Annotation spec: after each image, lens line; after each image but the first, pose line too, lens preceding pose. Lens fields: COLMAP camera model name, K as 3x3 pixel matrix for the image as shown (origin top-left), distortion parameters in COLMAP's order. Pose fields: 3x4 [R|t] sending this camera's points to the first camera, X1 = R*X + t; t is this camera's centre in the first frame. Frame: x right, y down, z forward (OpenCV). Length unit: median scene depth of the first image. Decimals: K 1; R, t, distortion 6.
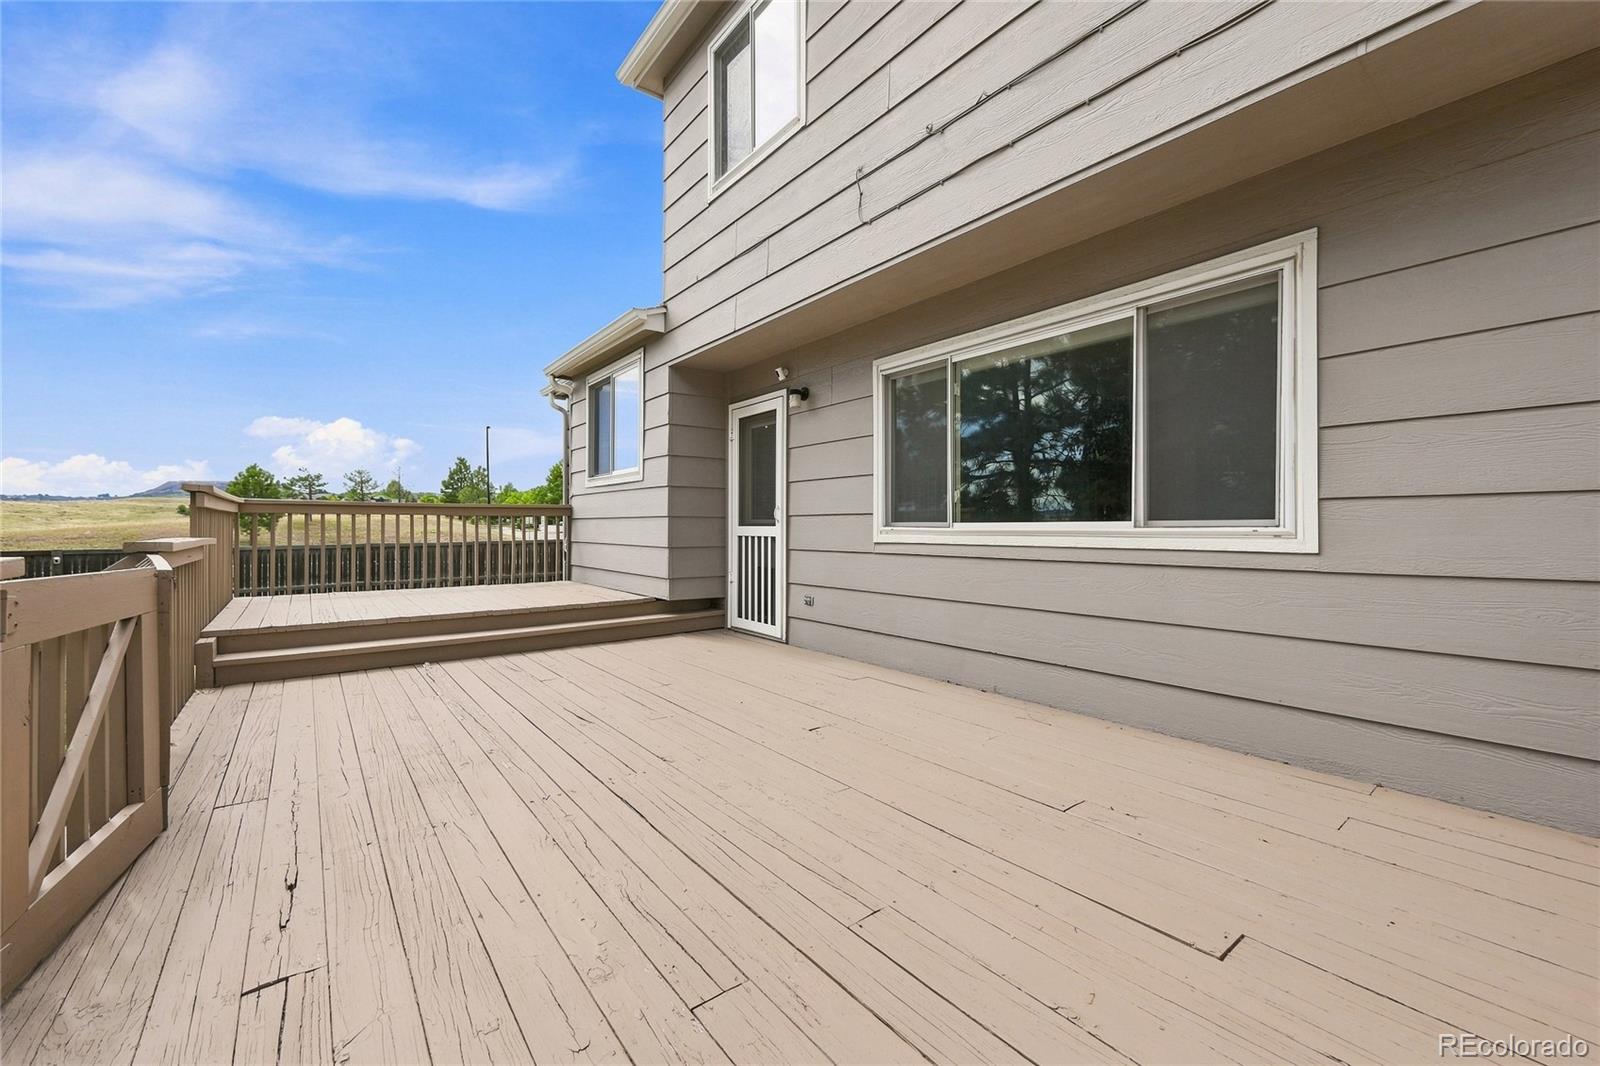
lens RADIAL K [[636.7, 0, 802.4], [0, 636.7, 529.1], [0, 0, 1]] dist [0.000204, -0.000023]
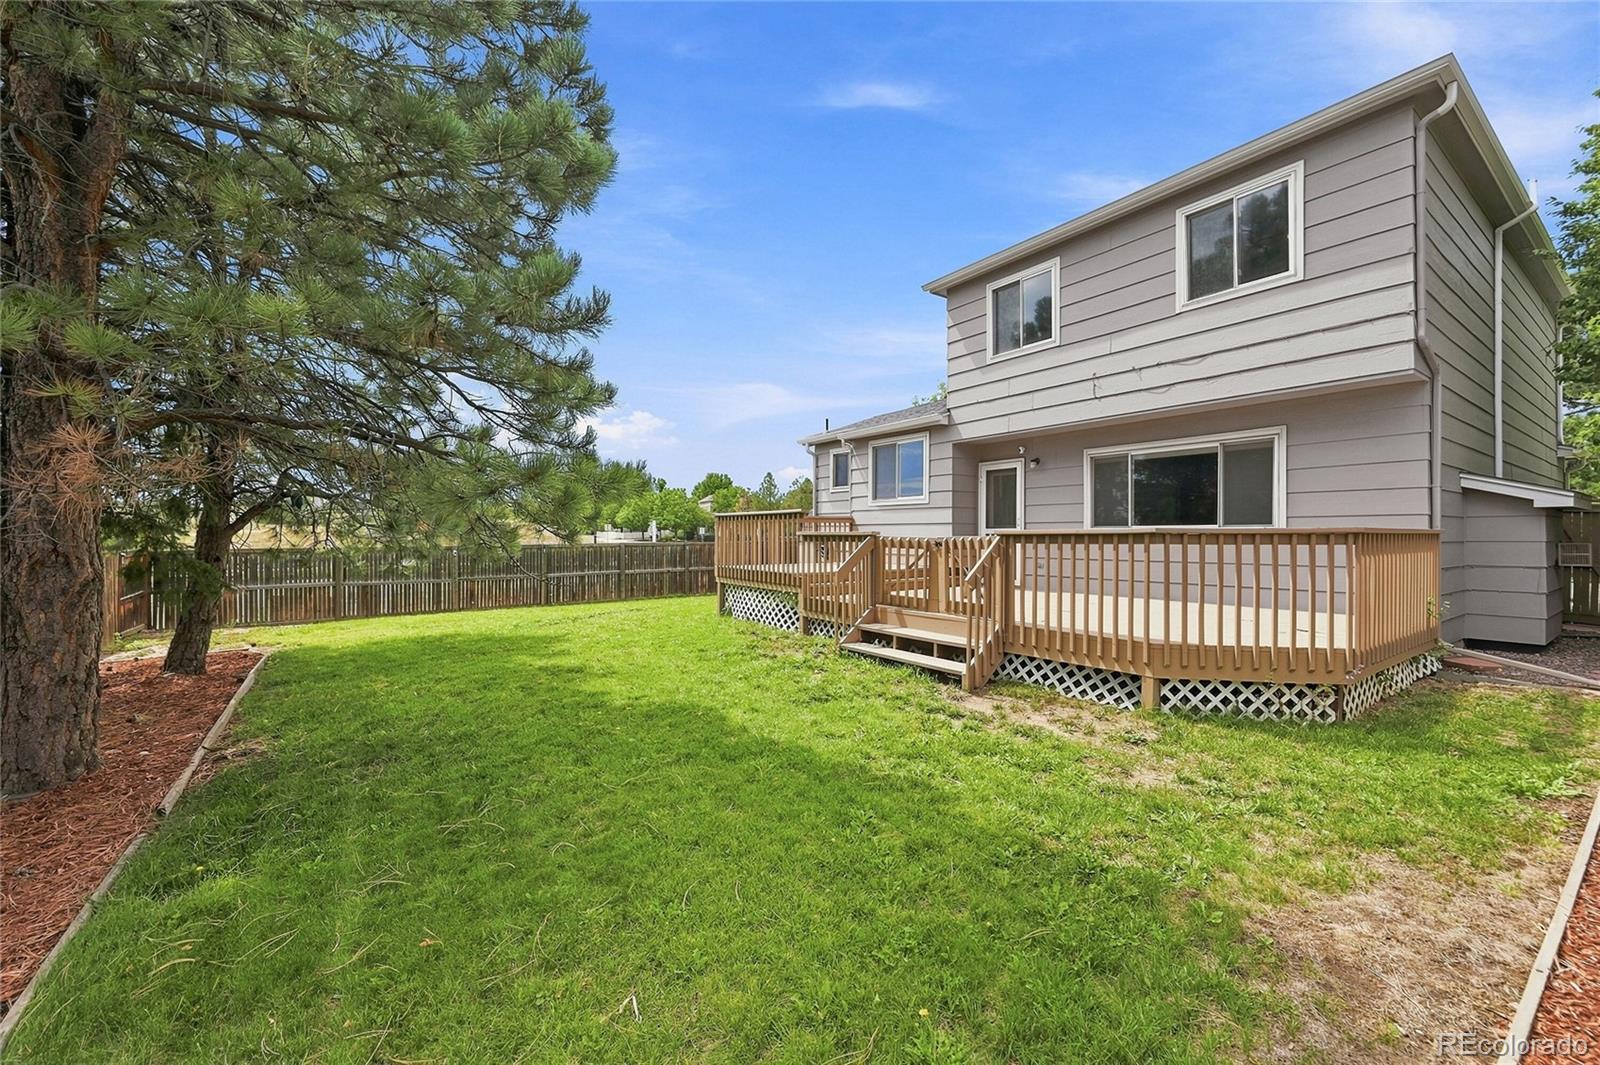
lens RADIAL K [[636.7, 0, 797.6], [0, 636.7, 534.3], [0, 0, 1]] dist [0.000204, -0.000023]
pose [[0.998637, 0.002685, -0.052116, -0.636750], [-0.002907, 0.999987, -0.004181, 0.024514], [0.052104, 0.004327, 0.998632, -1.012280]]
